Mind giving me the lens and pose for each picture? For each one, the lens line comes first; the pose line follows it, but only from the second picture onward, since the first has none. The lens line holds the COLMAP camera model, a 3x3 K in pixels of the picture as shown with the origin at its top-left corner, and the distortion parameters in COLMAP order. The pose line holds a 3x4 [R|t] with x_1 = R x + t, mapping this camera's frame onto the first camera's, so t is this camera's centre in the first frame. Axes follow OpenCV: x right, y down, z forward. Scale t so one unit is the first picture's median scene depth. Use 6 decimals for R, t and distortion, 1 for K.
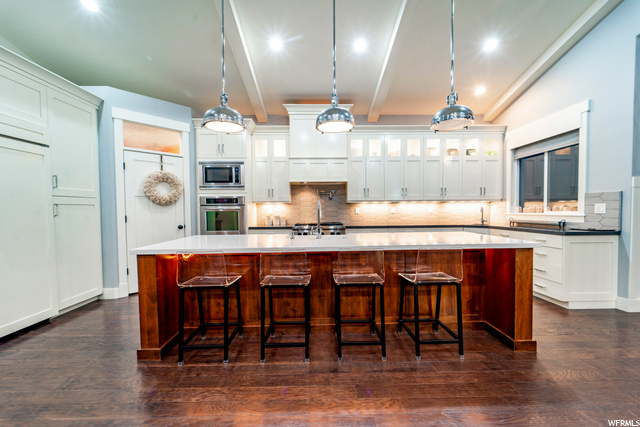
lens RADIAL K [[256.4, 0, 319.0], [0, 256.4, 218.7], [0, 0, 1]] dist [-0.002548, -0.001283]
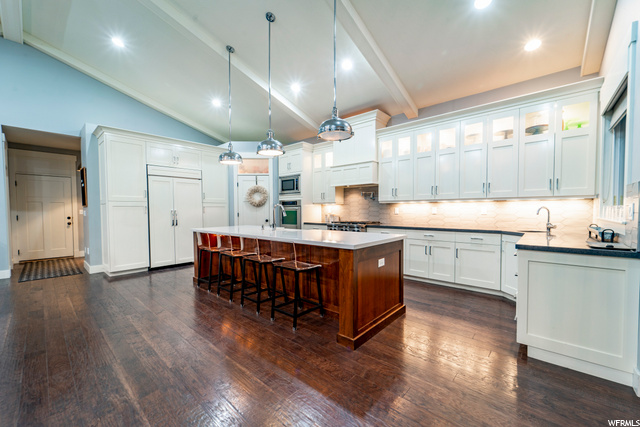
lens RADIAL K [[256.4, 0, 317.8], [0, 256.4, 219.9], [0, 0, 1]] dist [-0.002548, -0.001283]
pose [[0.733570, 0.031933, -0.678863, 0.698352], [-0.022819, 0.999490, 0.022356, -0.012915], [0.679230, -0.000909, 0.733925, 0.070762]]
